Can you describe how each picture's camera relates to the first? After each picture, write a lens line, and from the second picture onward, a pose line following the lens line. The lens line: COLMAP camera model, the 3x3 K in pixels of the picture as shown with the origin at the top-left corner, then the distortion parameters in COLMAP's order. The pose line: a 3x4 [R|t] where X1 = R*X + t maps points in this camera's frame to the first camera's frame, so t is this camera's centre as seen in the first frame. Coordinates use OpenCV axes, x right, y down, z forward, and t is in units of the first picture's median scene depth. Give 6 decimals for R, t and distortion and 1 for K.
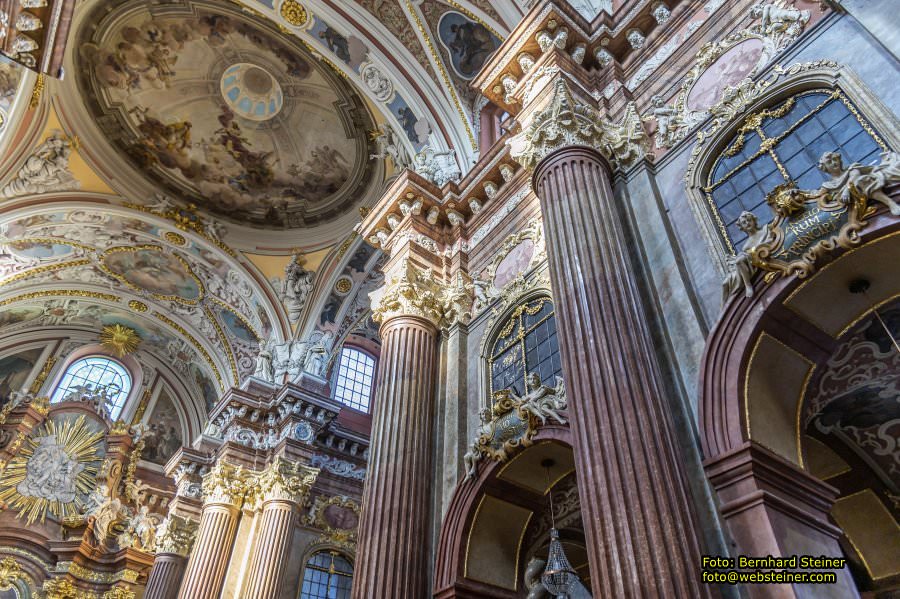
lens RADIAL K [[597.3, 0, 453.7], [0, 597.3, 314.3], [0, 0, 1]] dist [0.020895, -0.011625]
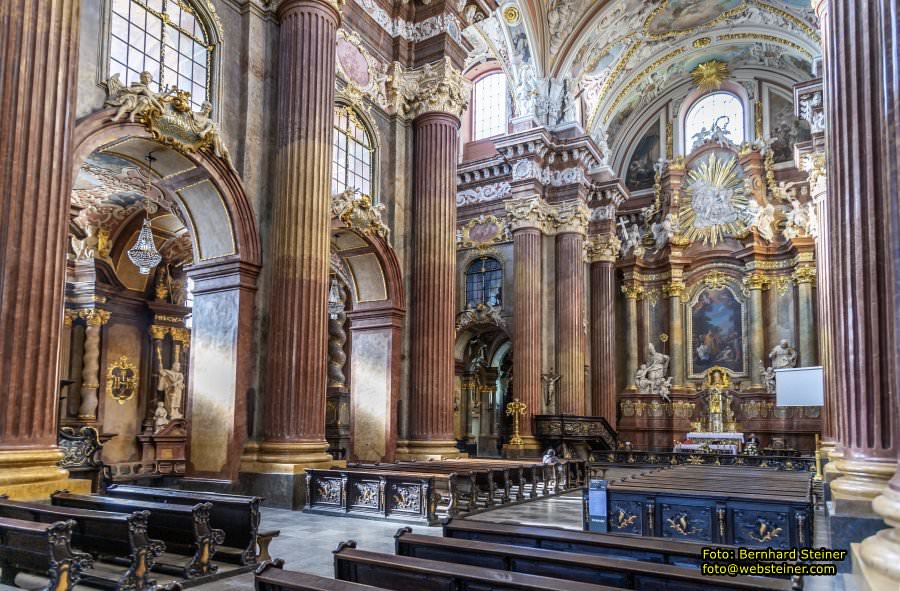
lens RADIAL K [[597.3, 0, 441.1], [0, 597.3, 376.9], [0, 0, 1]] dist [0.020895, -0.011625]
pose [[0.379059, -0.079405, -0.921959, 0.290530], [0.611922, 0.768889, 0.185367, -0.048053], [0.694165, -0.634432, 0.340045, -0.058437]]
